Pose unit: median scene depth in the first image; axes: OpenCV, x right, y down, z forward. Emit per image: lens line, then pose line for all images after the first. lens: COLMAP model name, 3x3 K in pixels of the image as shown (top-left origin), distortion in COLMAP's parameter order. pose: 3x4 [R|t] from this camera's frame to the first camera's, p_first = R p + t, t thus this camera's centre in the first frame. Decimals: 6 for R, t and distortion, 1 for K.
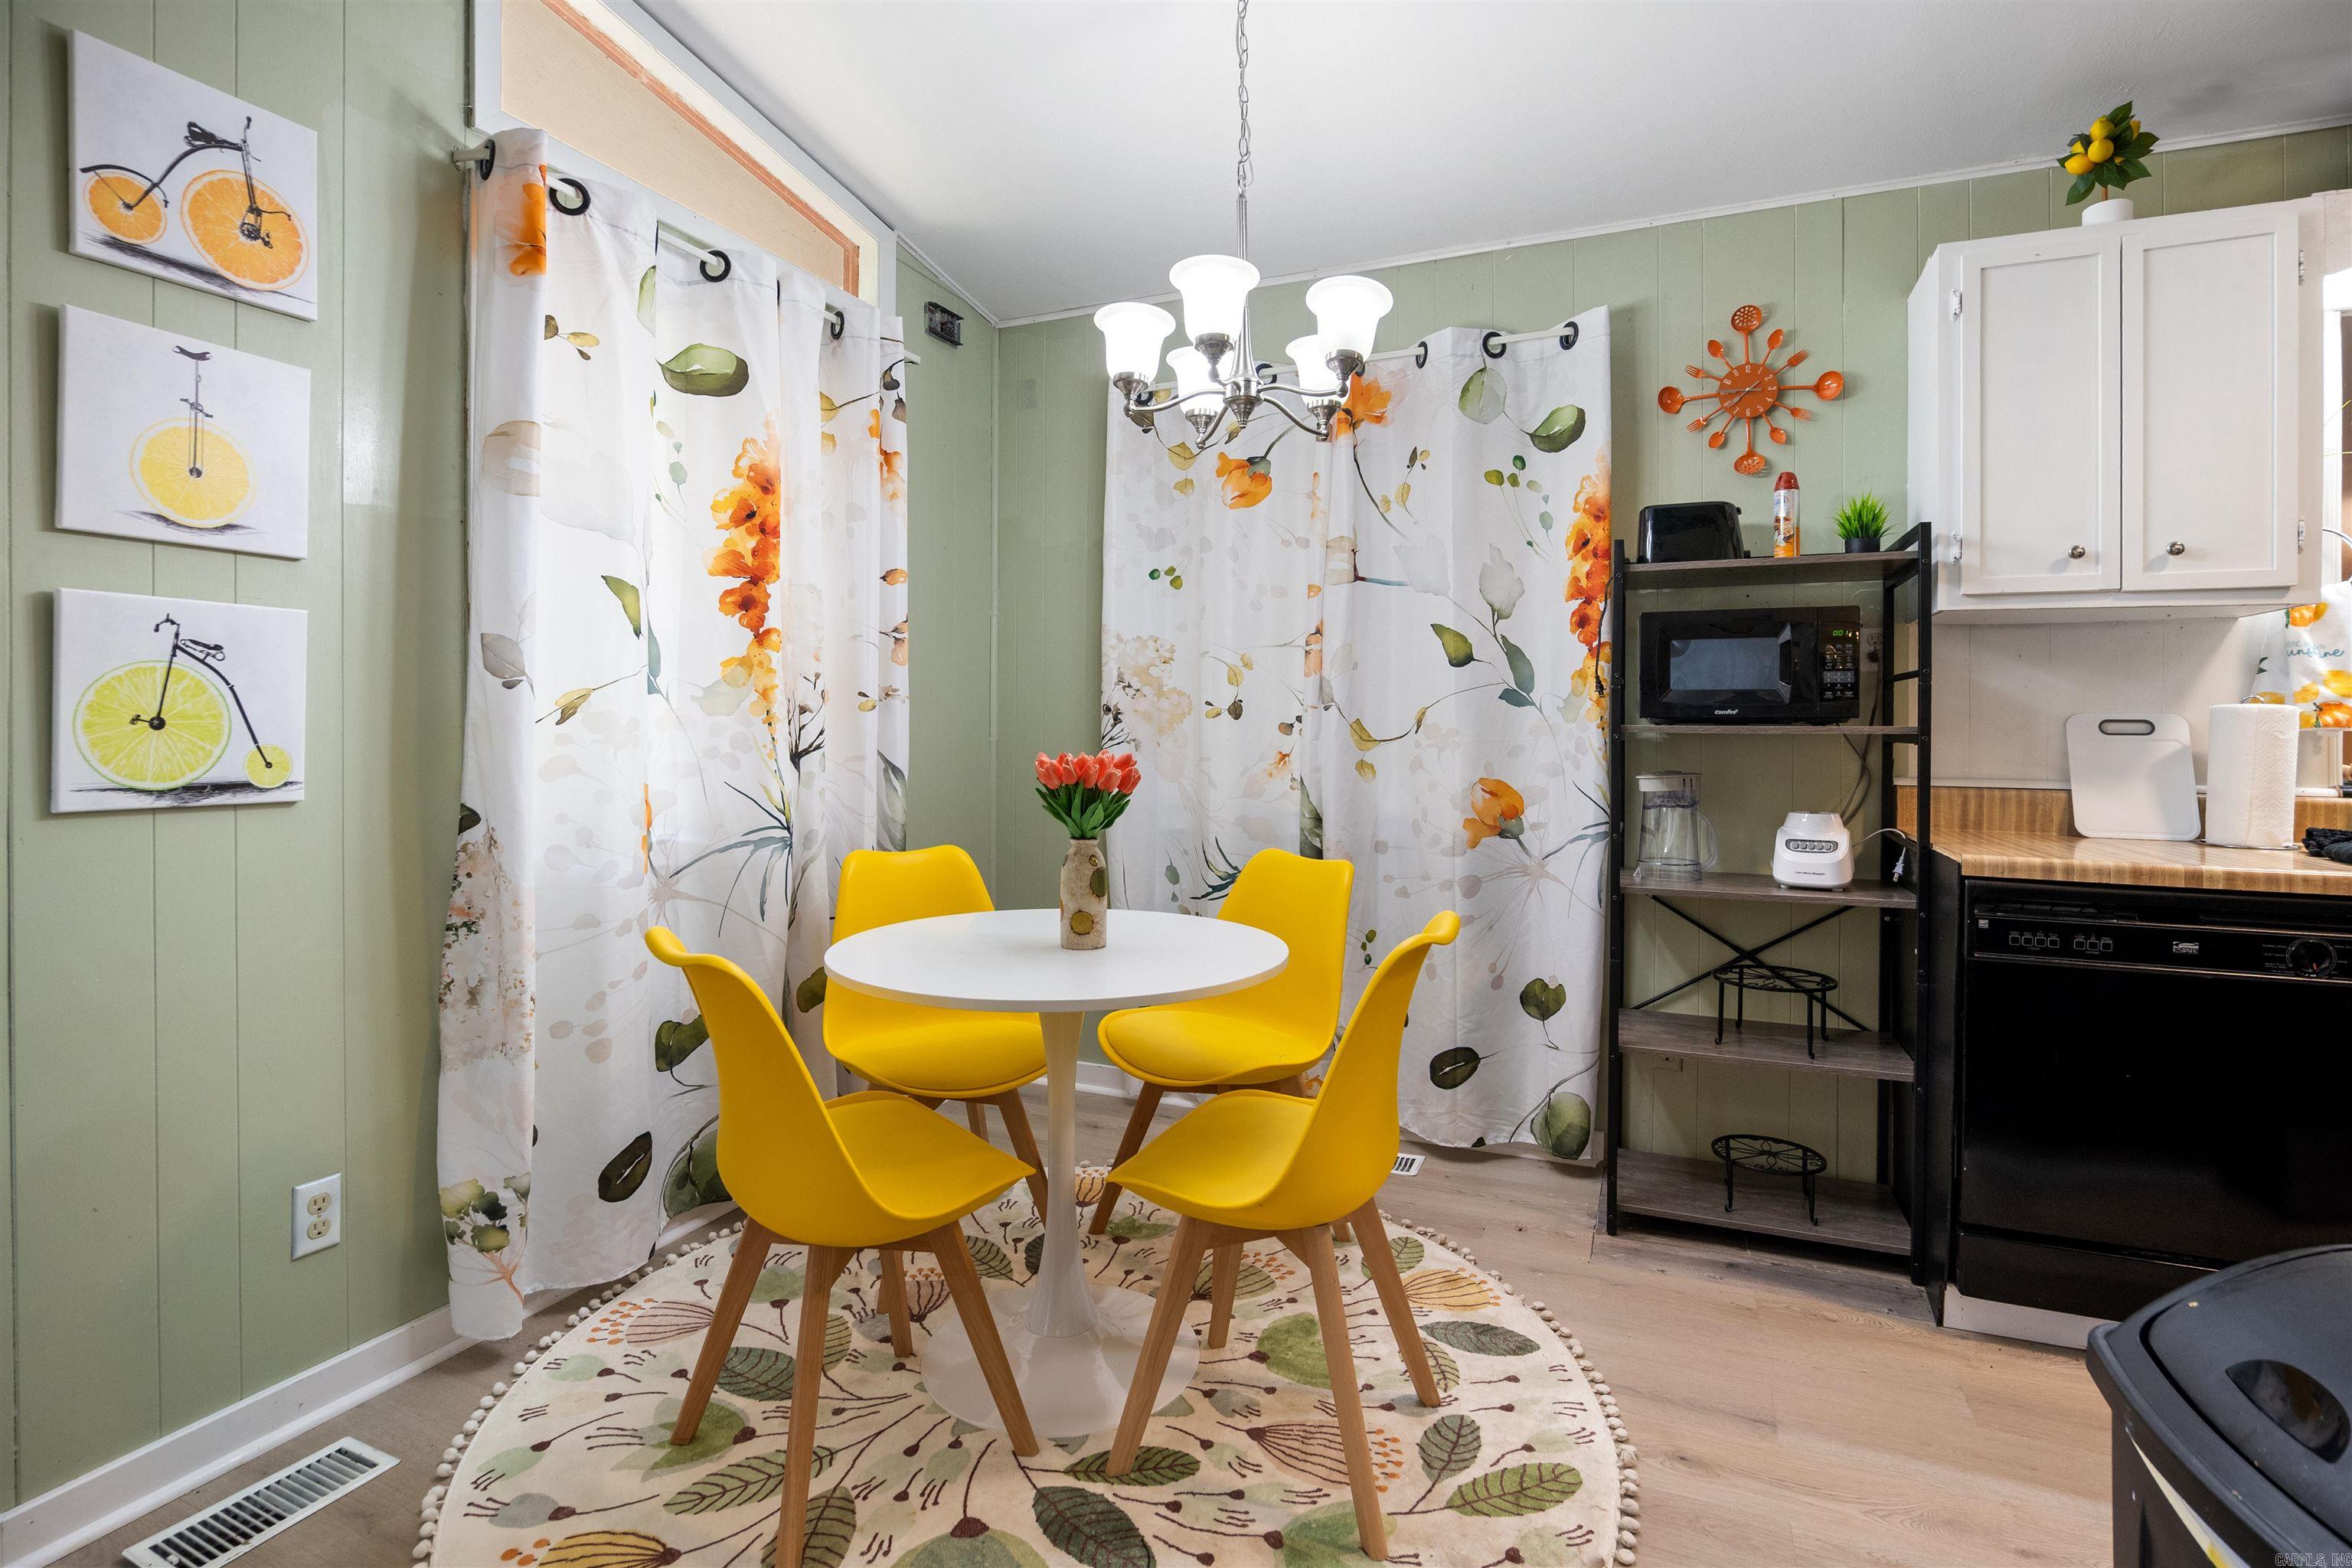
lens RADIAL K [[1132.5, 0, 1171.3], [0, 1132.5, 721.4], [0, 0, 1]] dist [-0.021962, 0.007500]
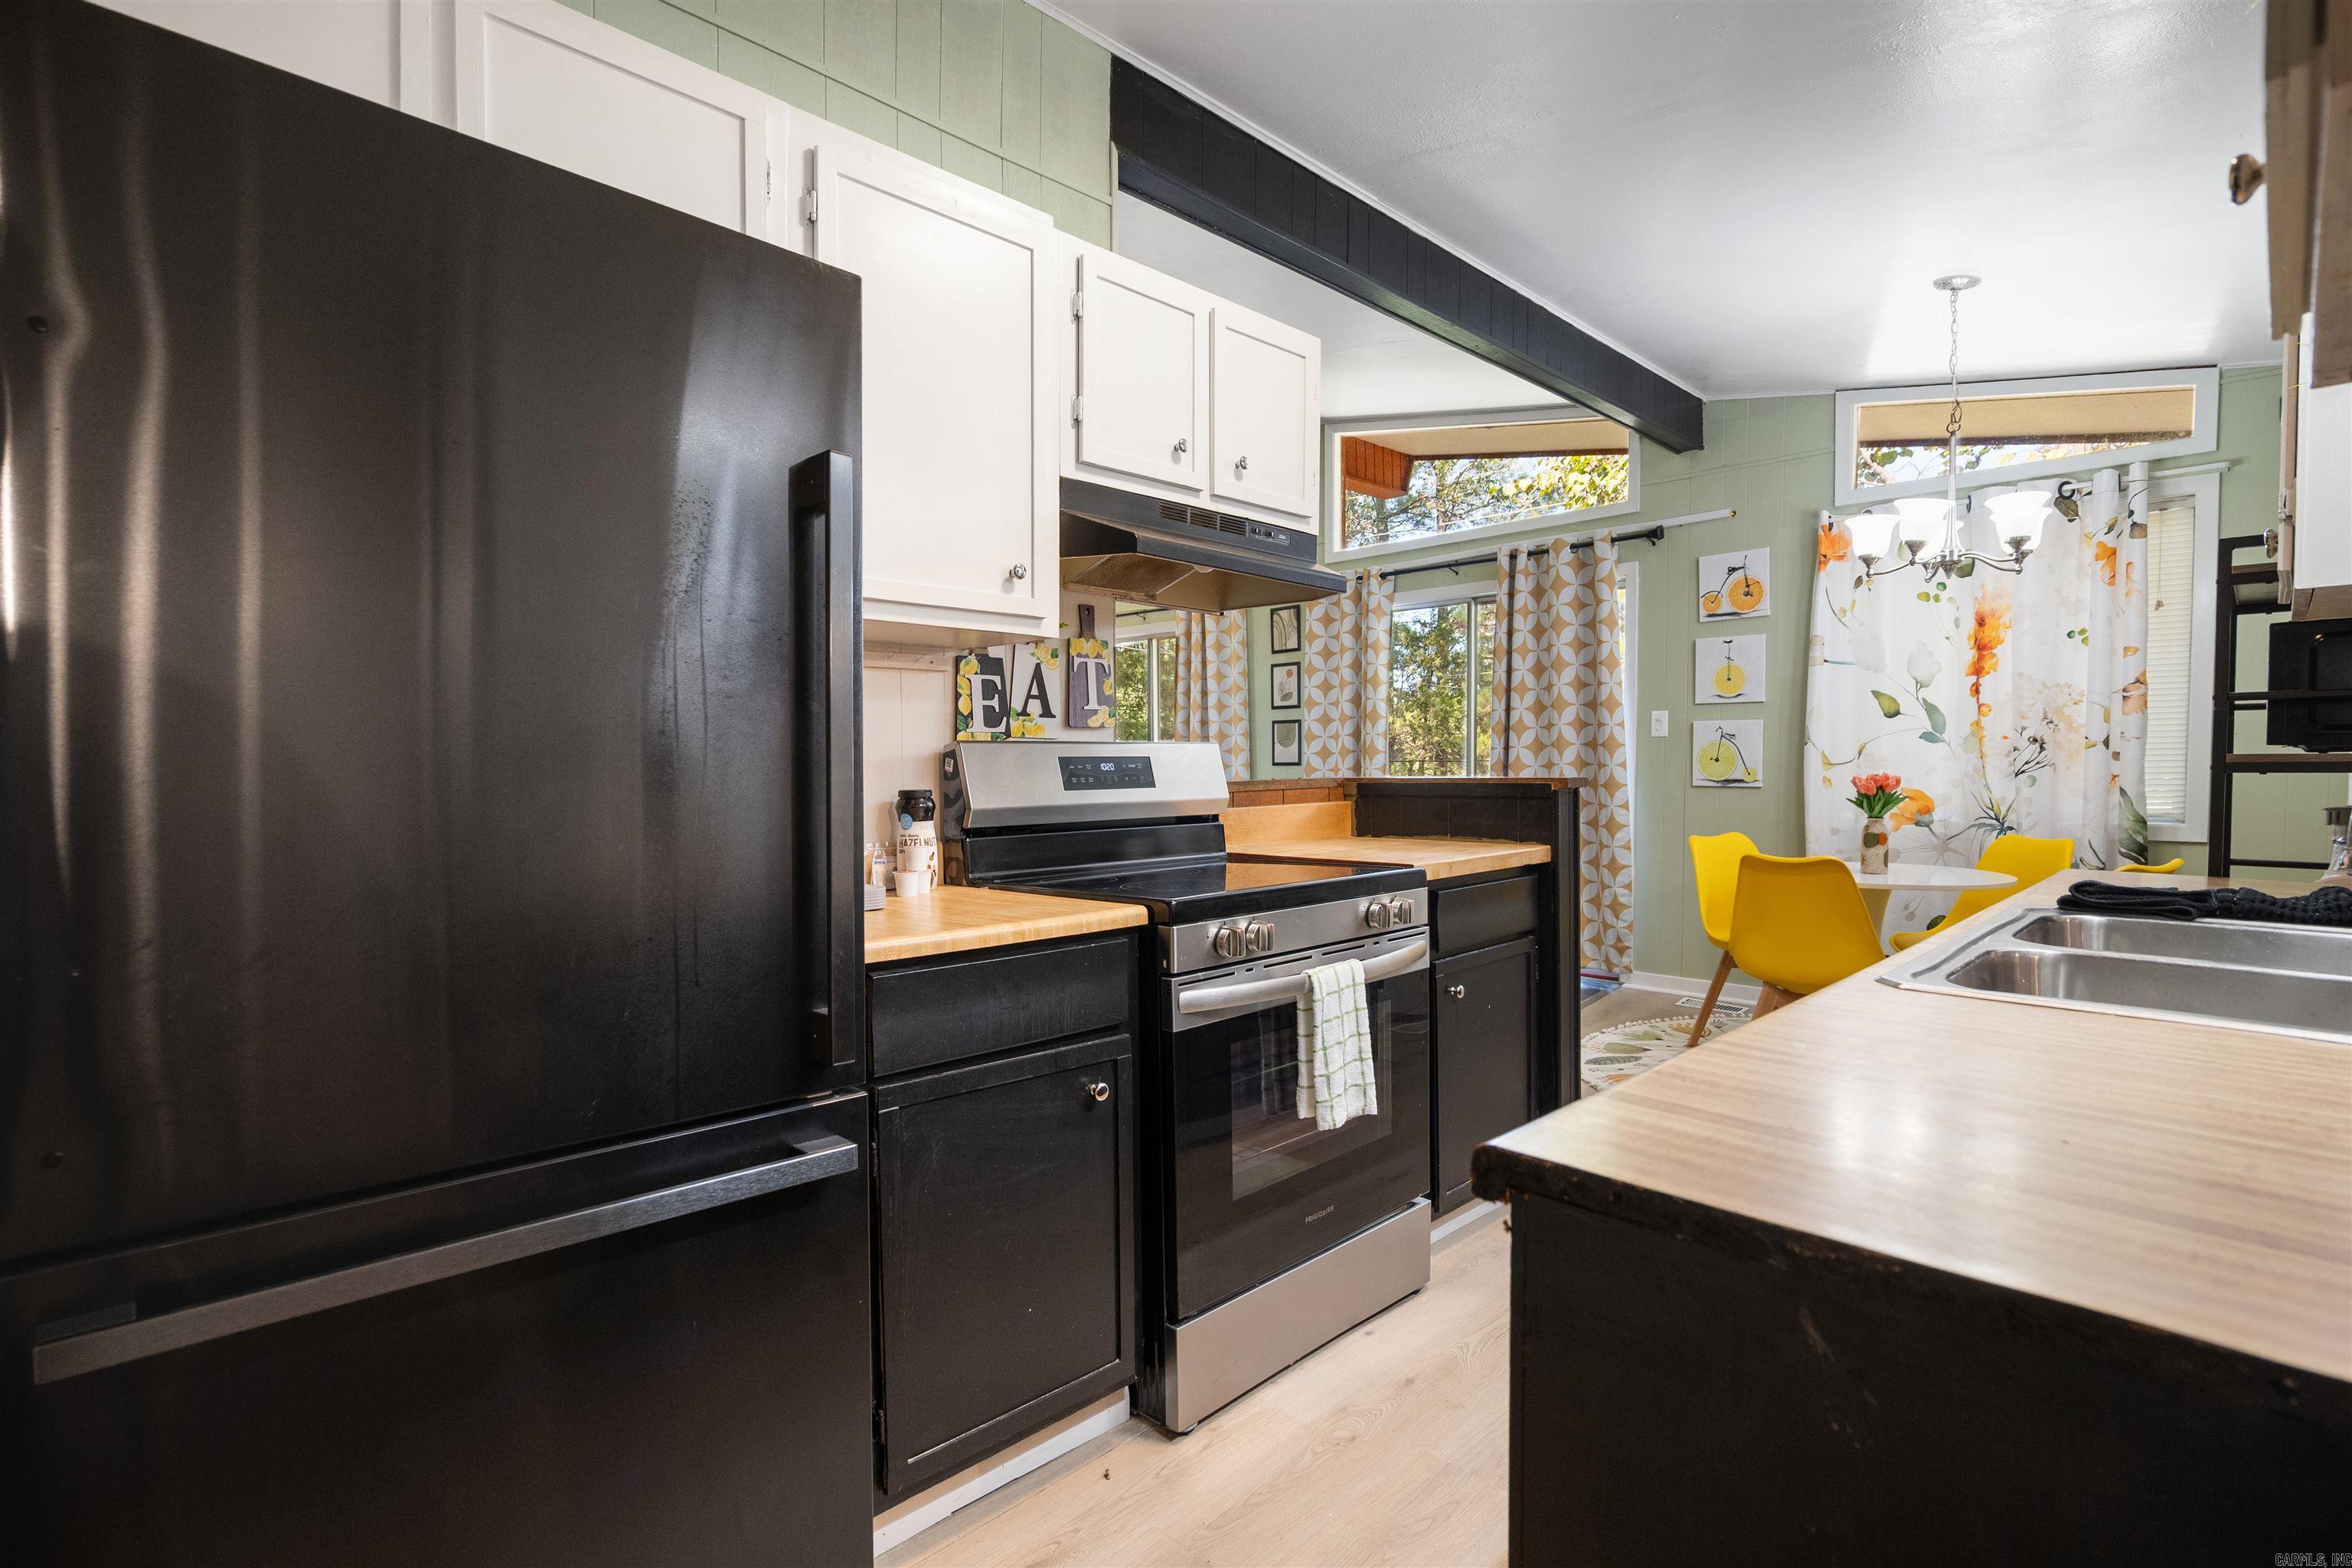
lens RADIAL K [[1120.6, 0, 1185.5], [0, 1120.6, 792.3], [0, 0, 1]] dist [-0.018177, 0.003941]
pose [[-0.373598, 0.019868, -0.927378, 2.377697], [0.004914, 0.999799, 0.019440, 0.021865], [0.927578, 0.002706, -0.373620, 0.696701]]
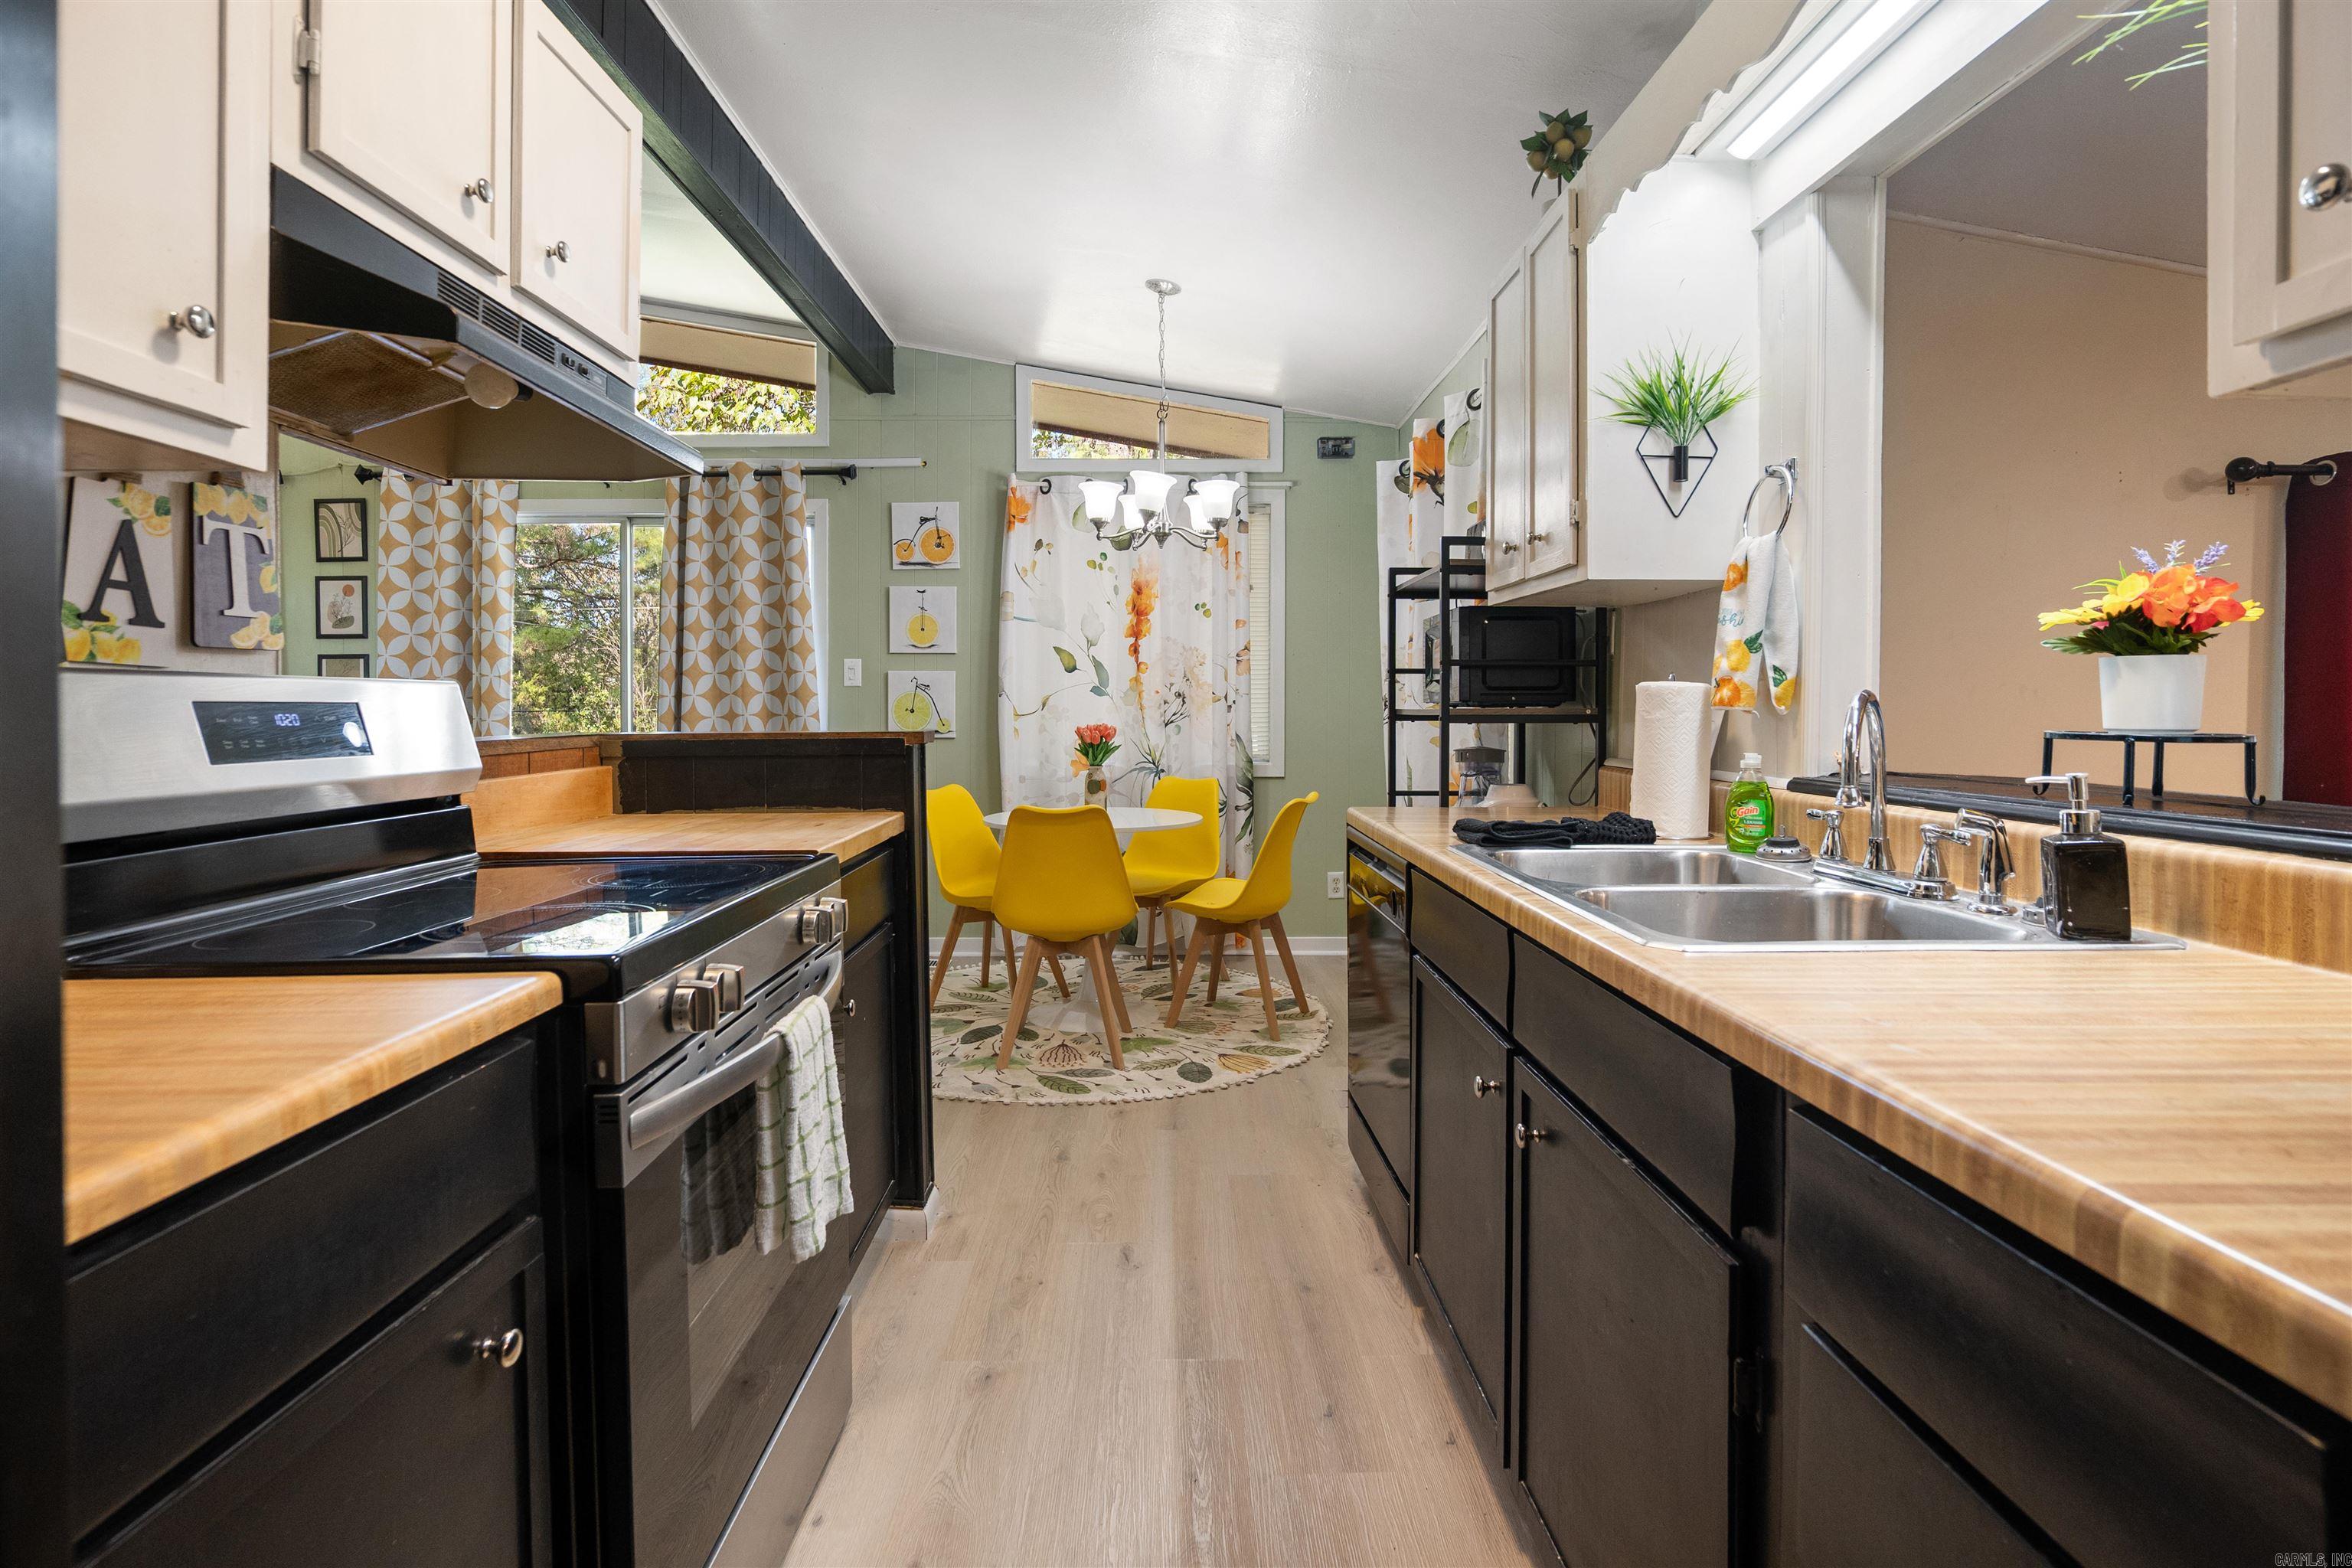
lens RADIAL K [[1132.5, 0, 1171.3], [0, 1132.5, 721.4], [0, 0, 1]] dist [-0.021962, 0.007500]
pose [[0.406542, 0.002014, -0.913630, 2.083375], [0.006288, 0.999968, 0.005002, 0.017809], [0.913610, -0.007779, 0.406517, 0.326650]]
